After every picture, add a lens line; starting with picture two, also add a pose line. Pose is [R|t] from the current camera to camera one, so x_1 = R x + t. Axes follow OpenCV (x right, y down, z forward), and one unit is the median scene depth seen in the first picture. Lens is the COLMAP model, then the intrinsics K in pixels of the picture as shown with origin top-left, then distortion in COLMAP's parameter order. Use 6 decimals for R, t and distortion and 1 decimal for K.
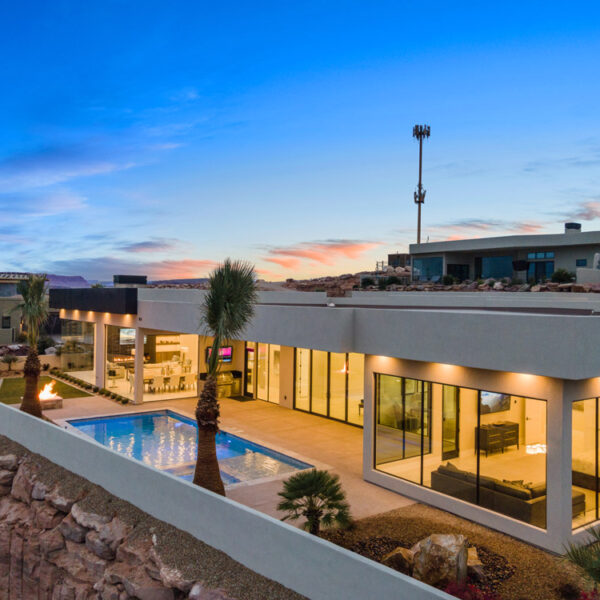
lens RADIAL K [[588.4, 0, 297.7], [0, 588.4, 290.1], [0, 0, 1]] dist [0.034636, 0.008790]
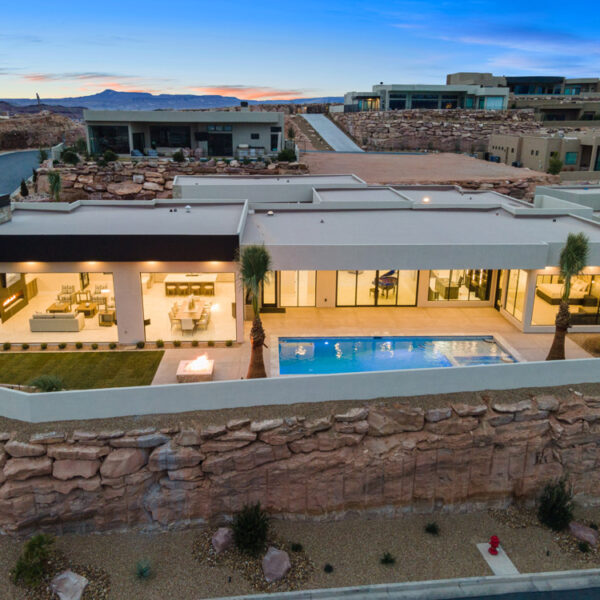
lens RADIAL K [[588.4, 0, 297.7], [0, 588.4, 290.1], [0, 0, 1]] dist [0.034636, 0.008790]
pose [[0.556771, -0.241010, 0.794934, -0.933448], [-0.010526, 0.954860, 0.296869, -0.185033], [-0.830600, -0.173655, 0.529101, 0.358490]]
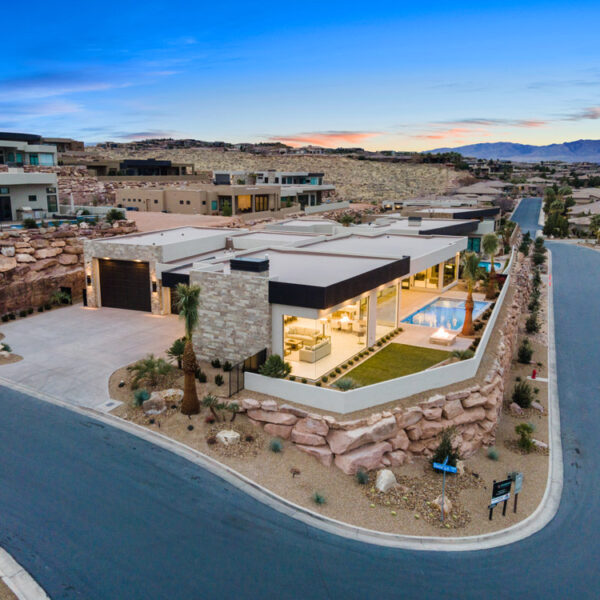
lens RADIAL K [[588.4, 0, 297.7], [0, 588.4, 290.1], [0, 0, 1]] dist [0.034636, 0.008790]
pose [[-0.400236, -0.194750, 0.895479, -1.426568], [-0.018143, 0.978651, 0.204729, -0.204632], [-0.916232, 0.065693, -0.395225, 1.714436]]
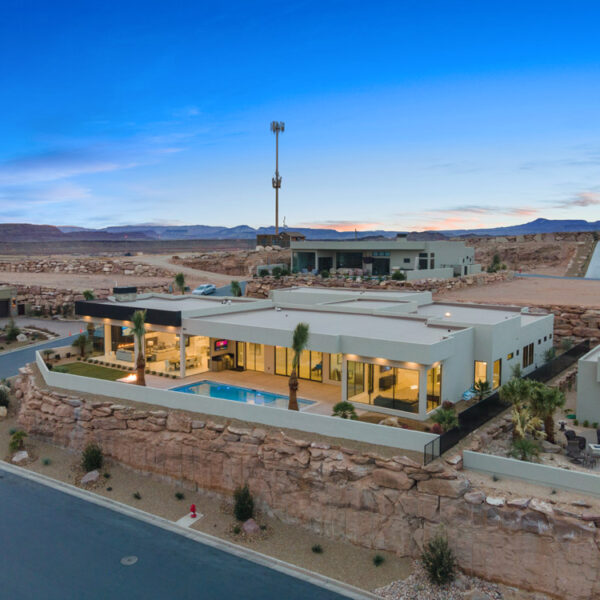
lens RADIAL K [[588.4, 0, 297.7], [0, 588.4, 290.1], [0, 0, 1]] dist [0.034636, 0.008790]
pose [[0.956002, -0.034850, 0.291283, -0.406406], [0.007227, 0.995415, 0.095375, -0.202331], [-0.293272, -0.089074, 0.951871, -0.638463]]
